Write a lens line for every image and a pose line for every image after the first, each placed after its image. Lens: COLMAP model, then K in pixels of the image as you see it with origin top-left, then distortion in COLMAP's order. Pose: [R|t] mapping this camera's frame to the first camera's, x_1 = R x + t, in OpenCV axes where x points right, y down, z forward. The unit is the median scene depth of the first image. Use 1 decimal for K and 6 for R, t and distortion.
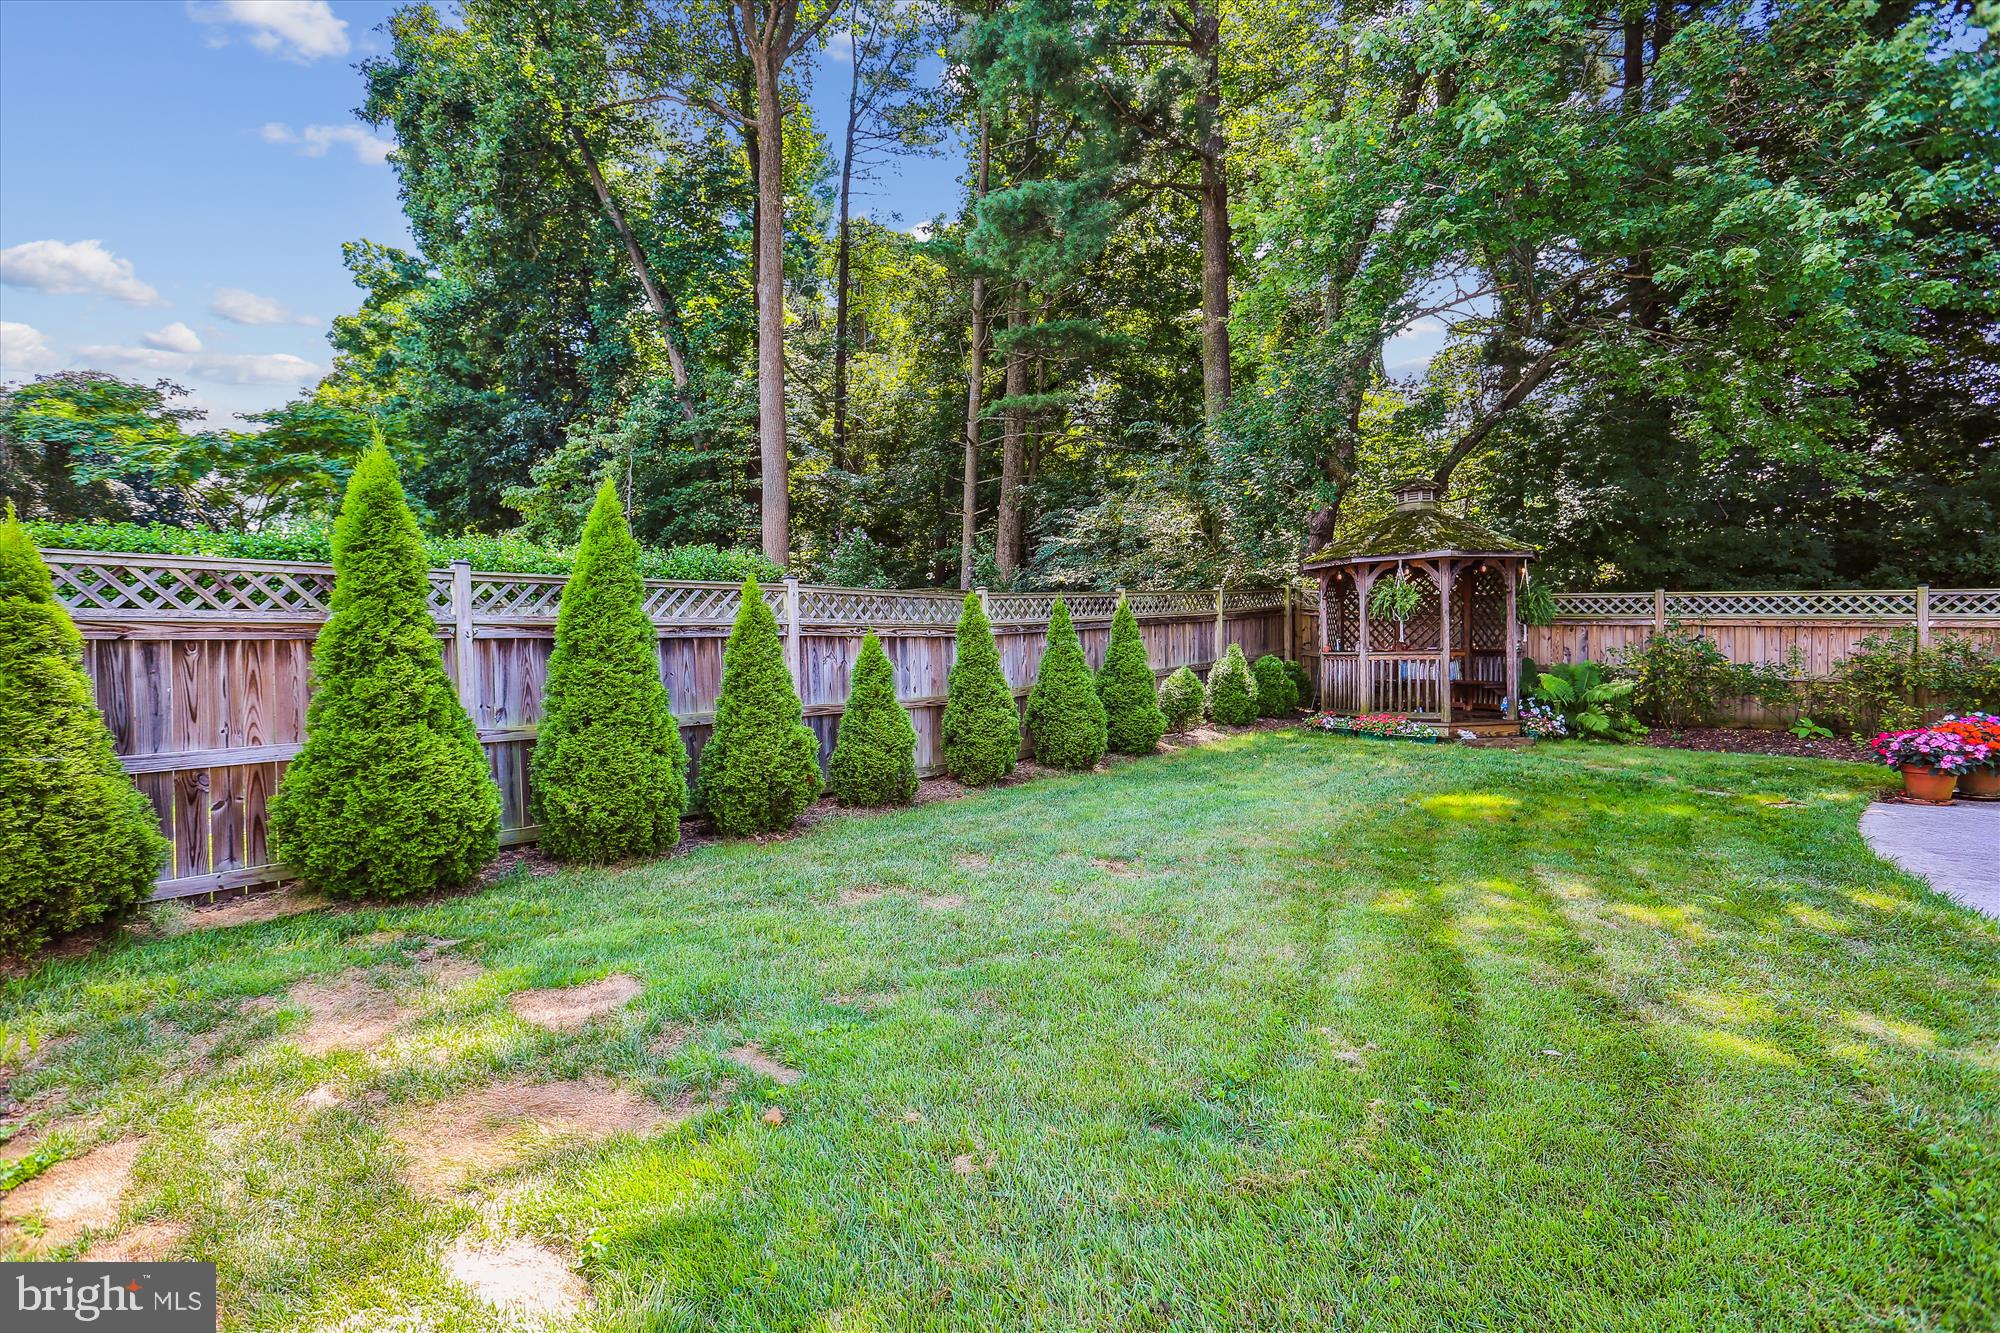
lens RADIAL K [[969.1, 0, 991.2], [0, 969.1, 648.4], [0, 0, 1]] dist [-0.027364, 0.012888]
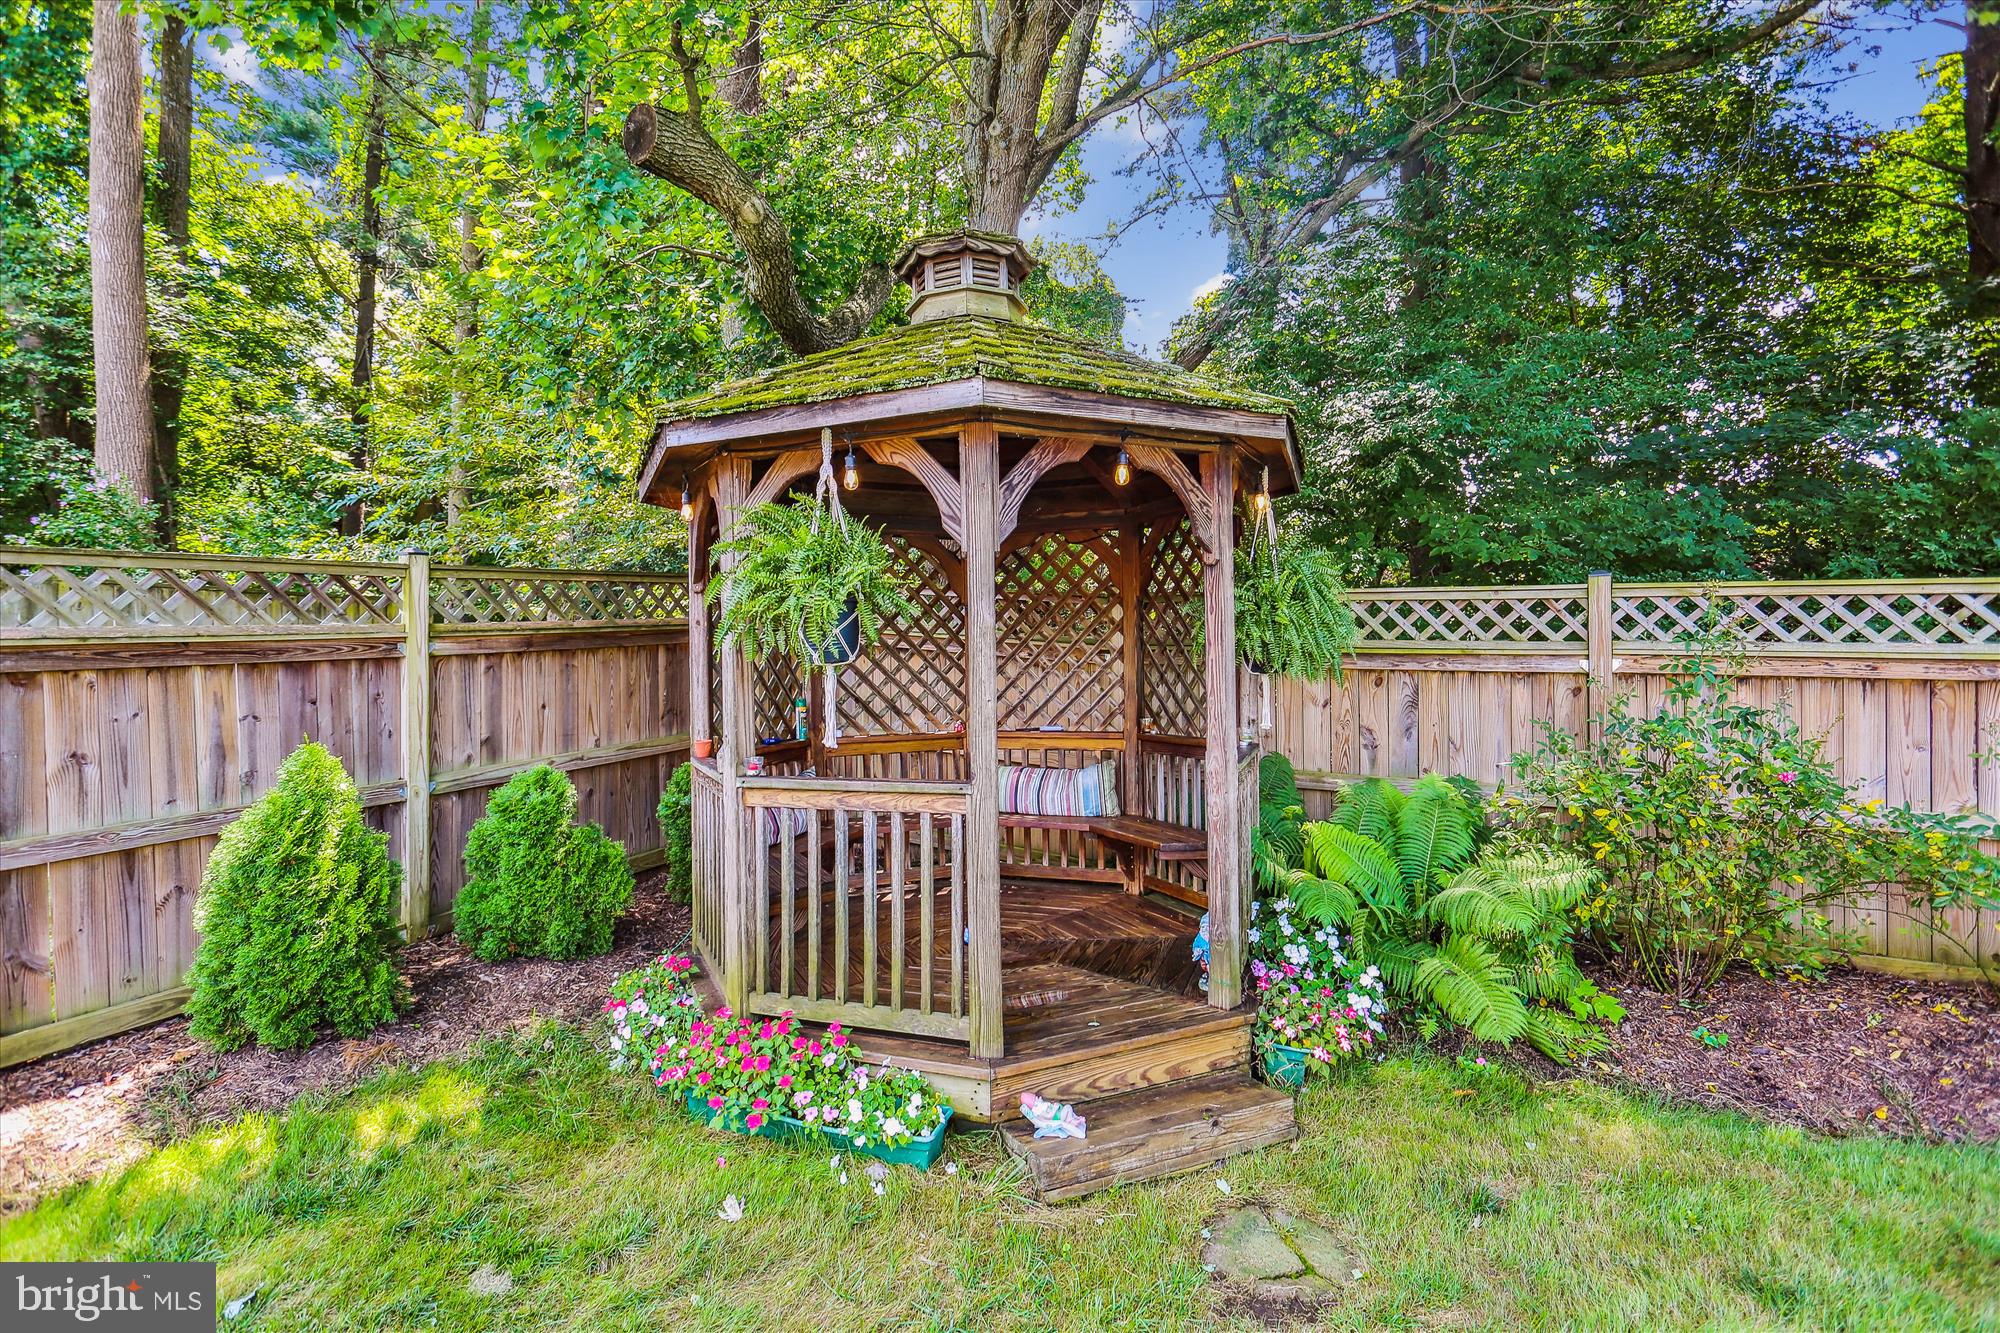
lens RADIAL K [[969.1, 0, 1015.8], [0, 969.1, 670.3], [0, 0, 1]] dist [-0.027364, 0.012888]
pose [[0.970656, -0.002390, 0.240461, 0.395531], [0.003130, 0.999991, -0.002695, -0.025408], [-0.240453, 0.003368, 0.970655, 0.705380]]
